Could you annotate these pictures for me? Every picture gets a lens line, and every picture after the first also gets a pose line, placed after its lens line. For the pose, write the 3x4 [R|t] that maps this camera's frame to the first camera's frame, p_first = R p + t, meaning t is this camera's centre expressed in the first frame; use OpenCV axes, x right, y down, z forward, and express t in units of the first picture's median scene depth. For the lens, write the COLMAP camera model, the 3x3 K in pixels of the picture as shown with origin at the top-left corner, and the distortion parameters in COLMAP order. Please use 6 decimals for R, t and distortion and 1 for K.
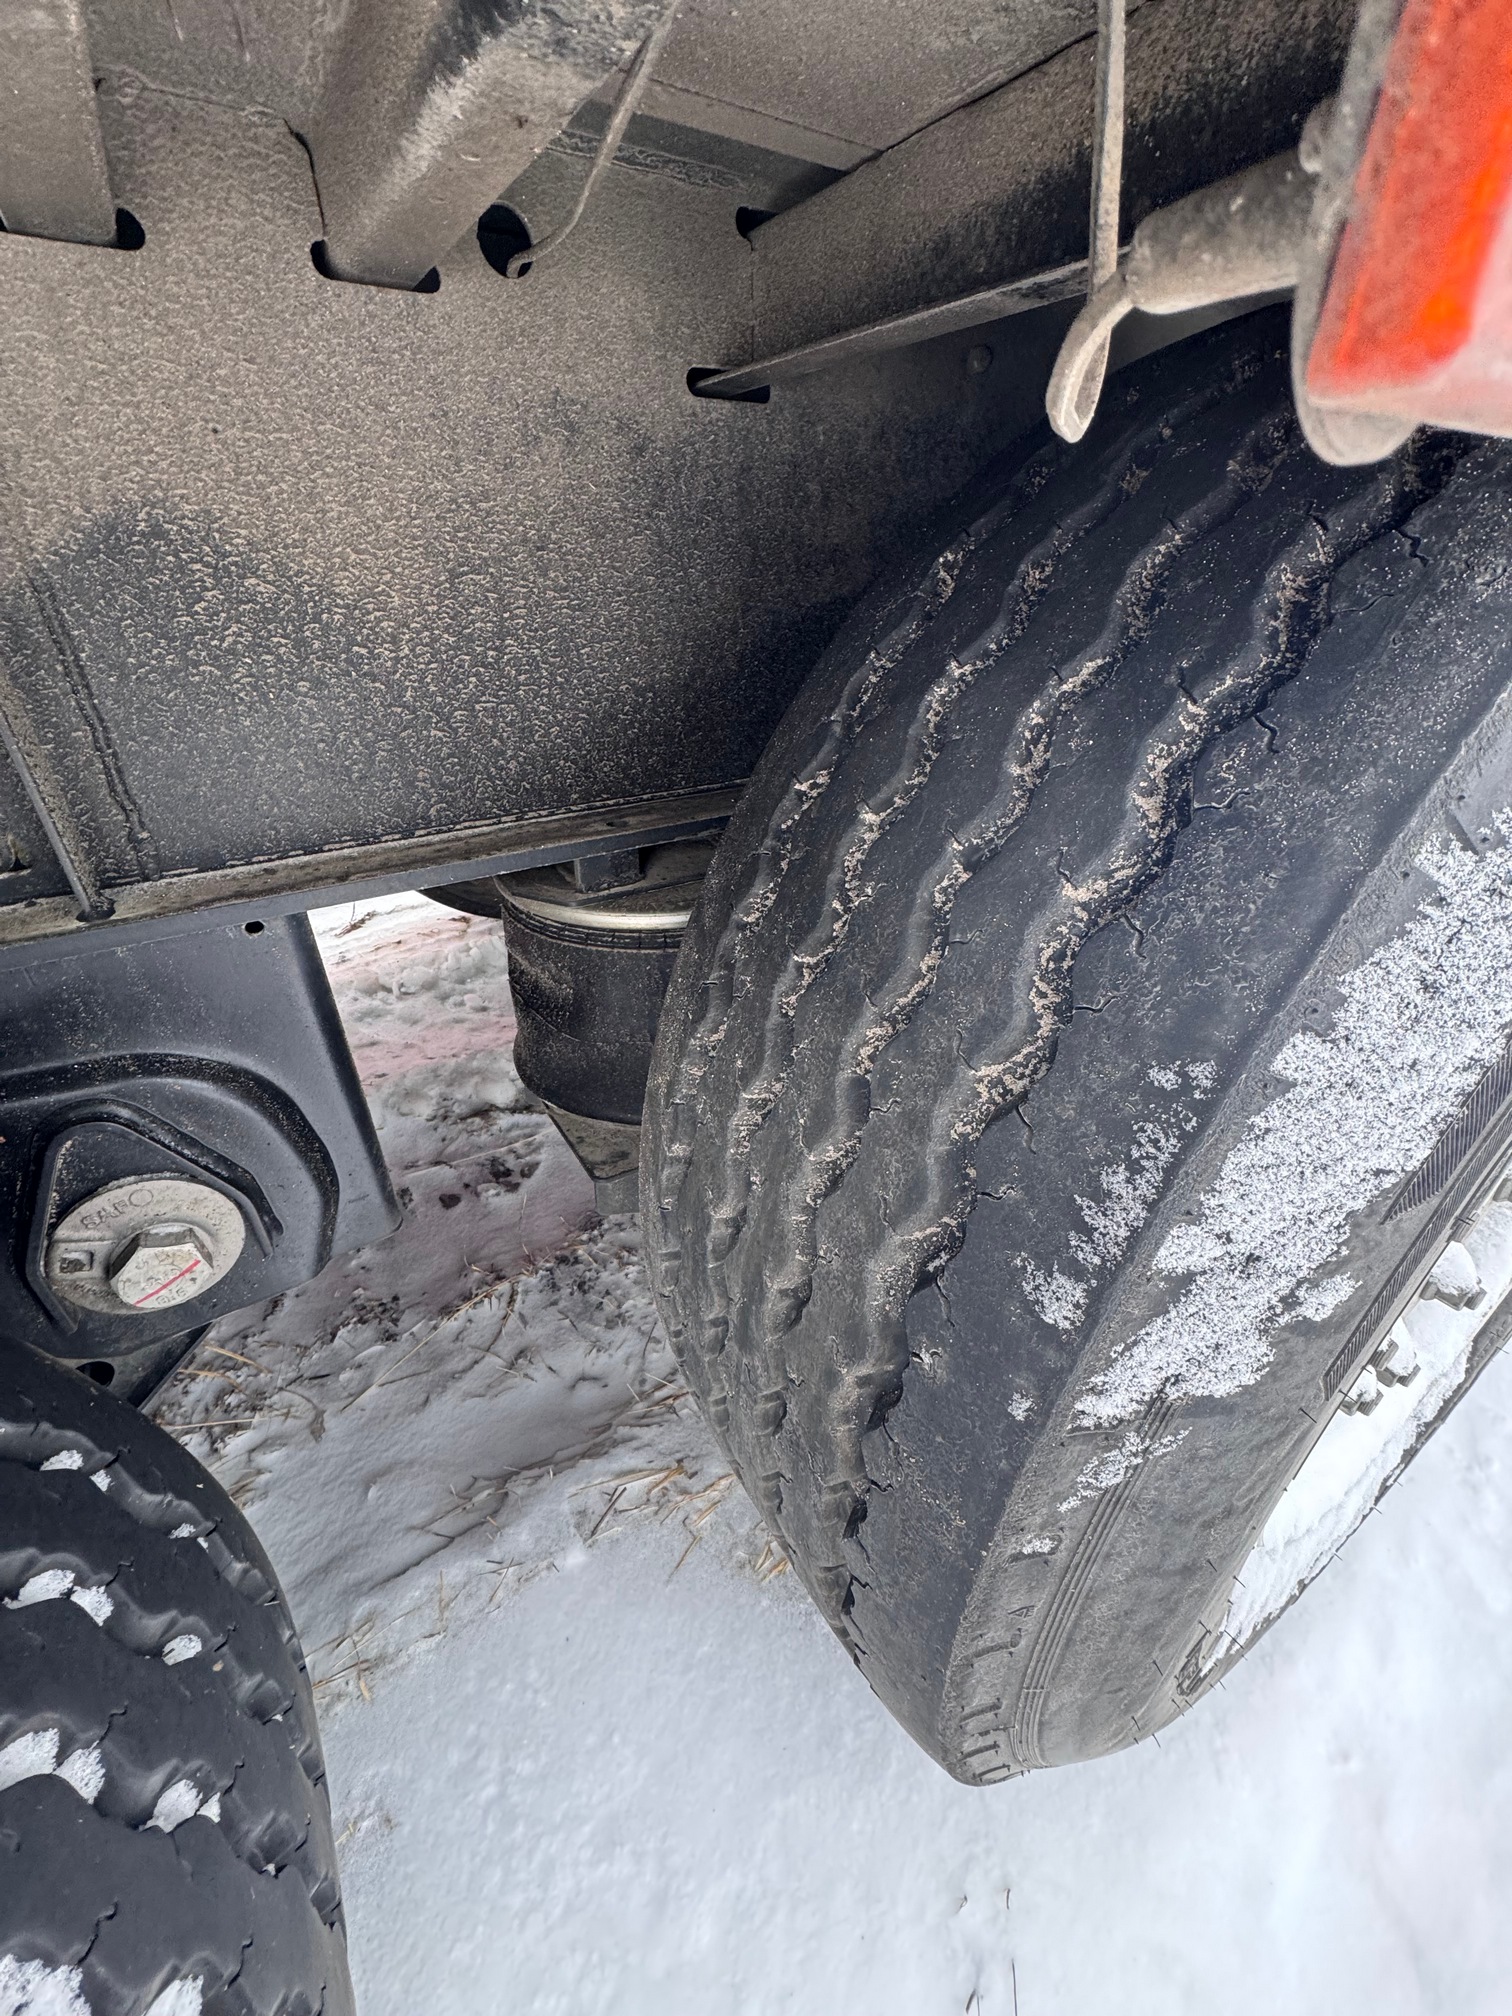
lens RADIAL K [[793.7, 0, 763.6], [0, 793.7, 1000.2], [0, 0, 1]] dist [0.000086, 0.000009]
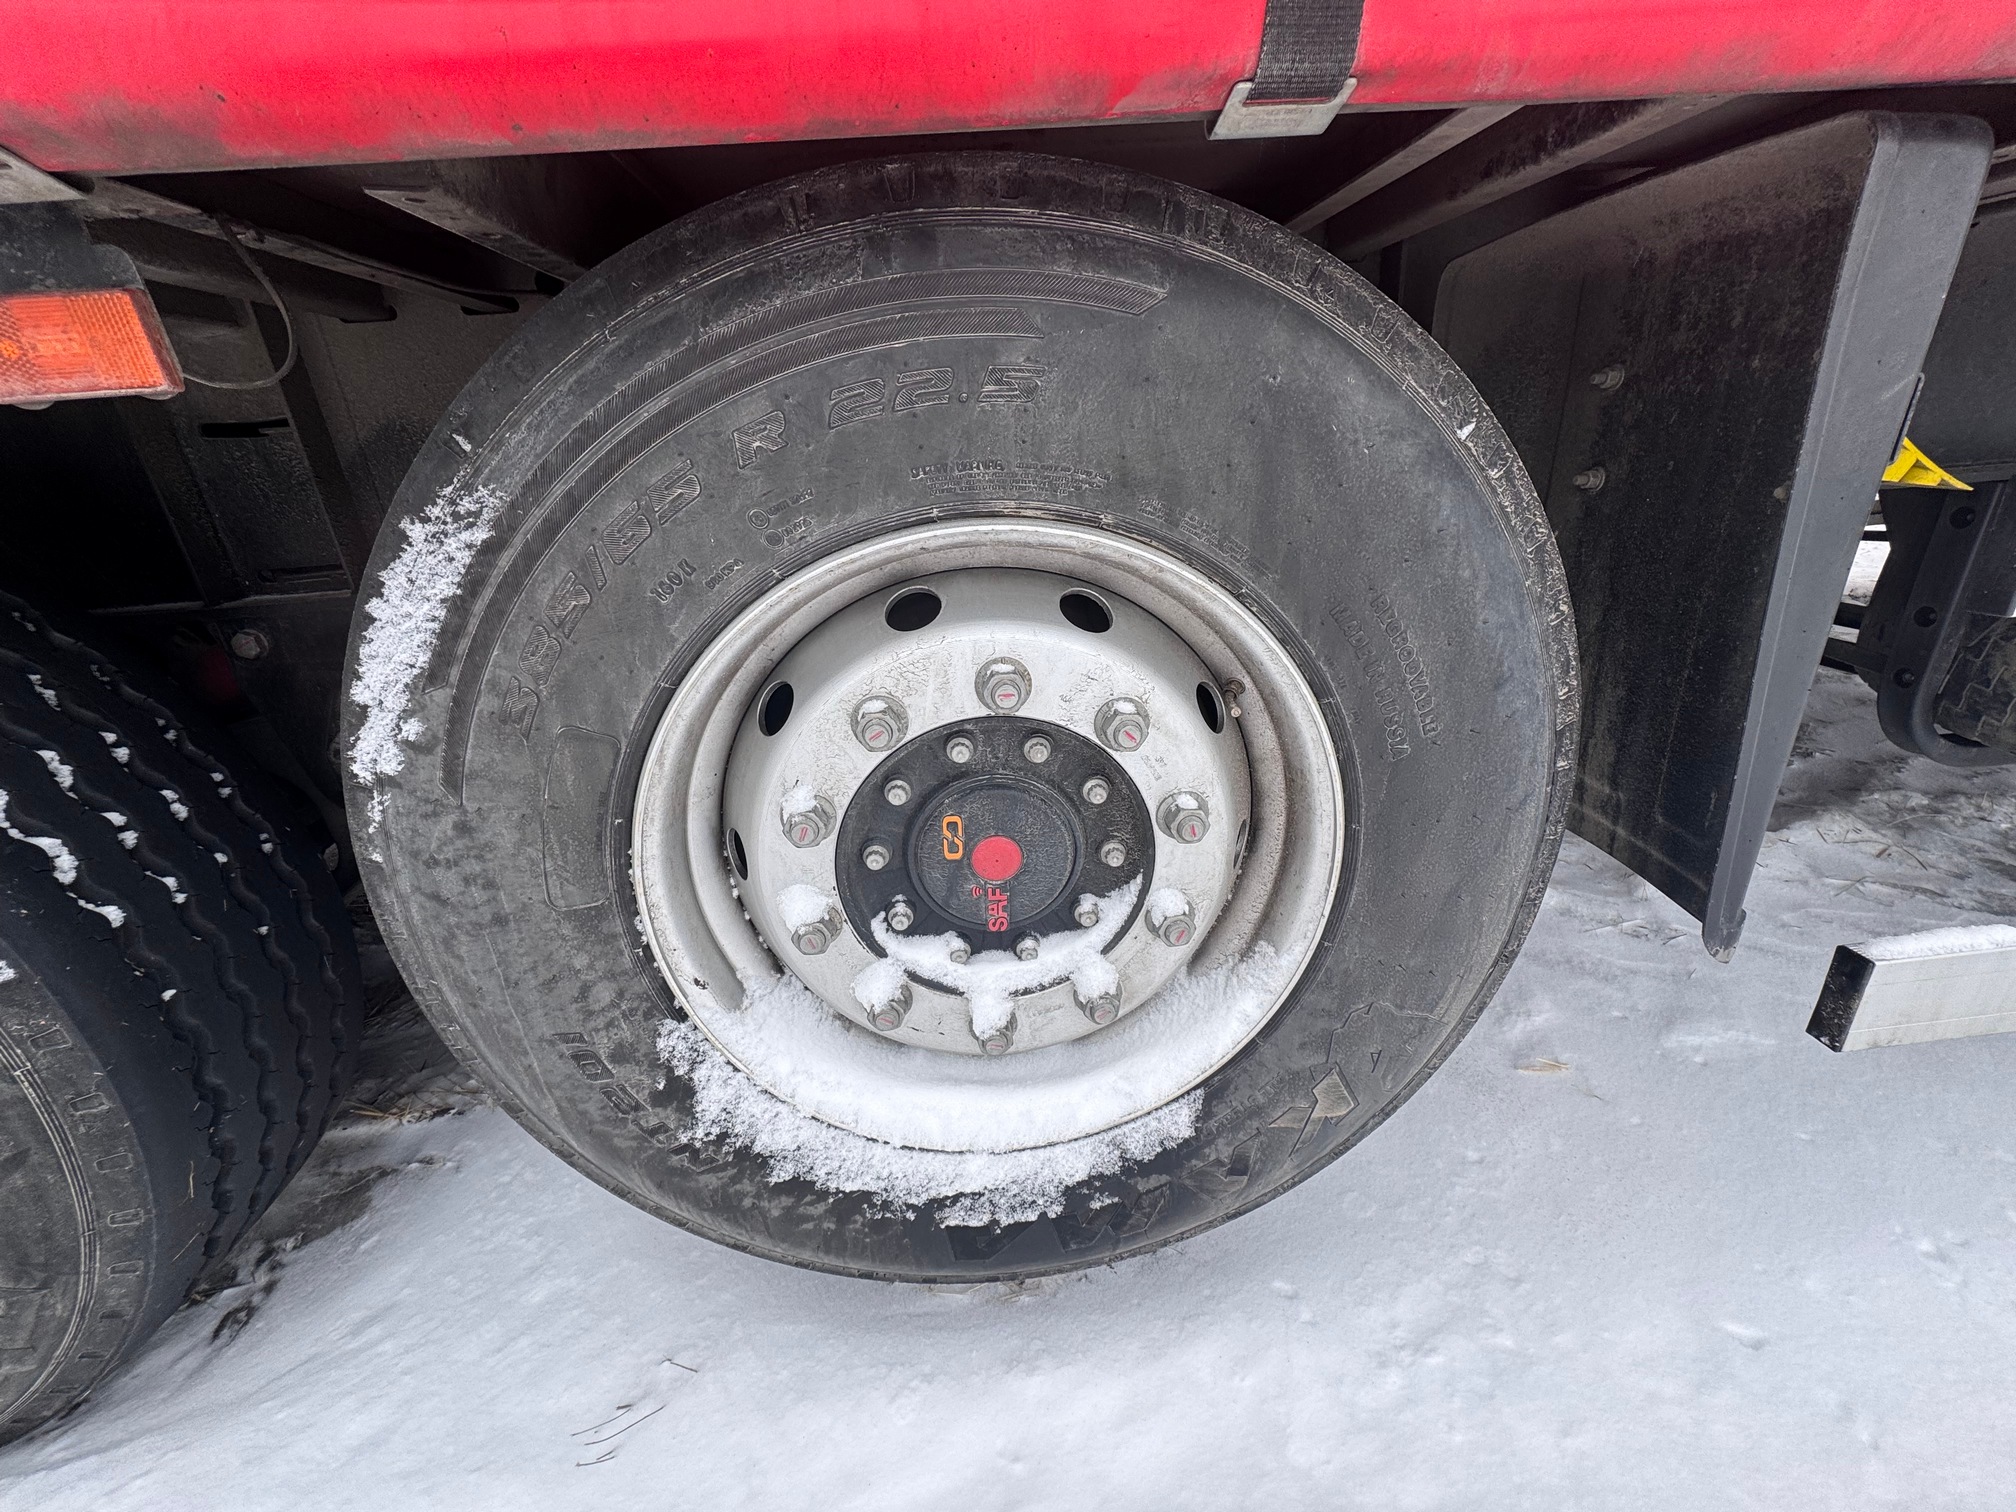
lens RADIAL K [[793.7, 0, 1012.9], [0, 793.7, 757.9], [0, 0, 1]] dist [0.000086, 0.000009]
pose [[0.884314, 0.123674, -0.450215, 2.828856], [-0.173311, 0.982336, -0.070570, 0.284078], [0.433534, 0.140433, 0.890127, -0.198291]]
